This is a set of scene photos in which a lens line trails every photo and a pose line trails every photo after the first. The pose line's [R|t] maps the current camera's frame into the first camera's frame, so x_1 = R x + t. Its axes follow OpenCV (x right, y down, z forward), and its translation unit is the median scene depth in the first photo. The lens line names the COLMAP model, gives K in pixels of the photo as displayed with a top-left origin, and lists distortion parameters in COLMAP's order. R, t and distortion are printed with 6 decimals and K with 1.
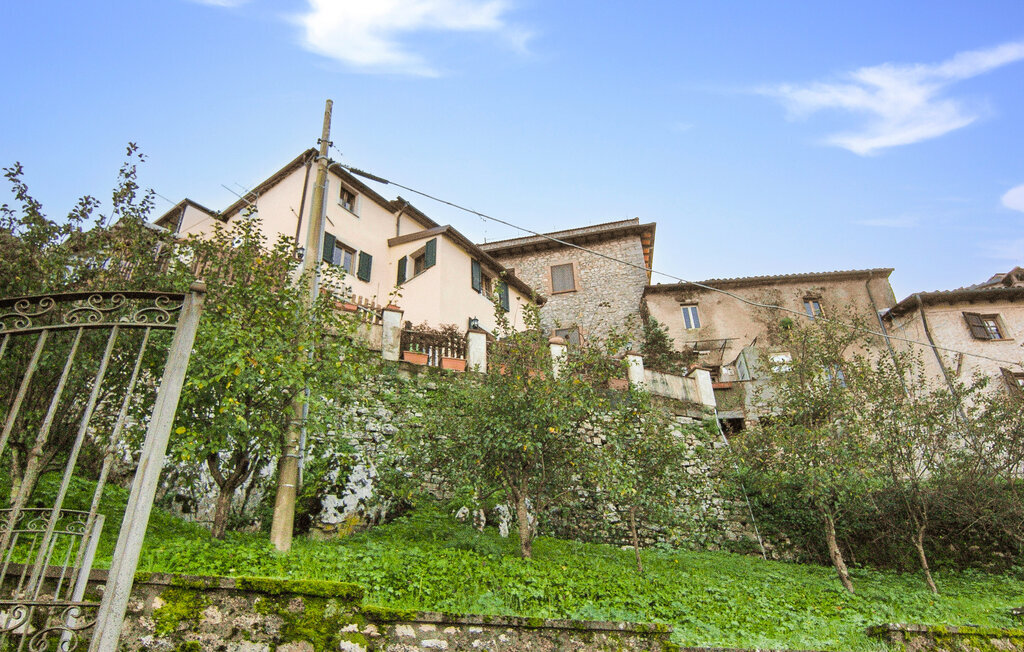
lens RADIAL K [[708.3, 0, 512.0], [0, 708.3, 326.0], [0, 0, 1]] dist [0.000587, -0.000038]
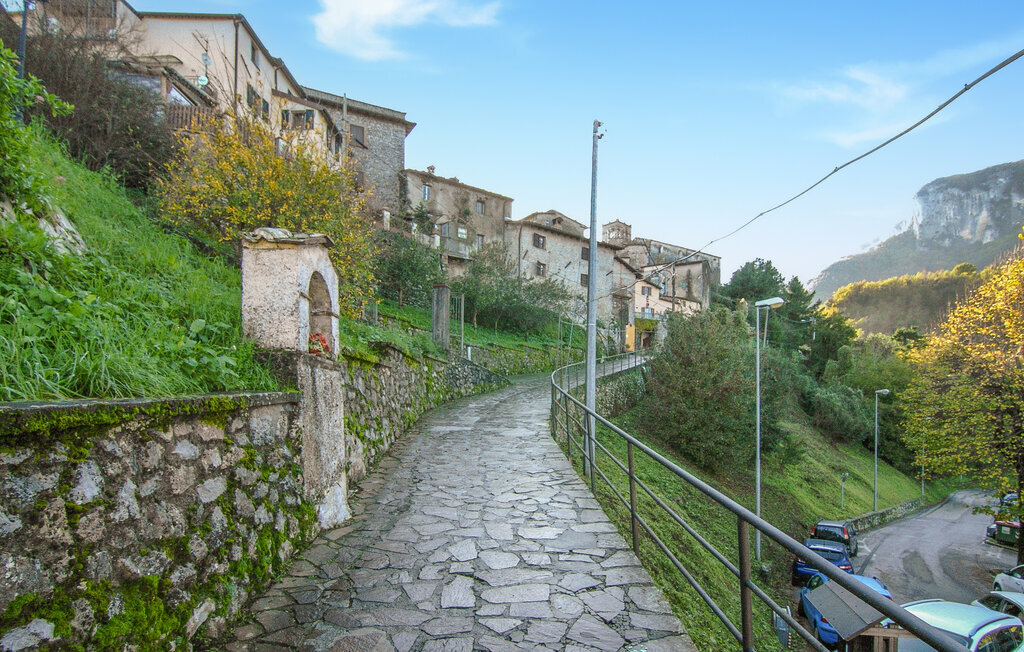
lens RADIAL K [[498.6, 0, 512.0], [0, 498.6, 326.0], [0, 0, 1]] dist [-0.001431, -0.000624]
pose [[0.806745, 0.154417, 0.570367, -0.324032], [-0.358668, 0.895063, 0.264988, -0.147882], [-0.469596, -0.418350, 0.777472, -0.393453]]
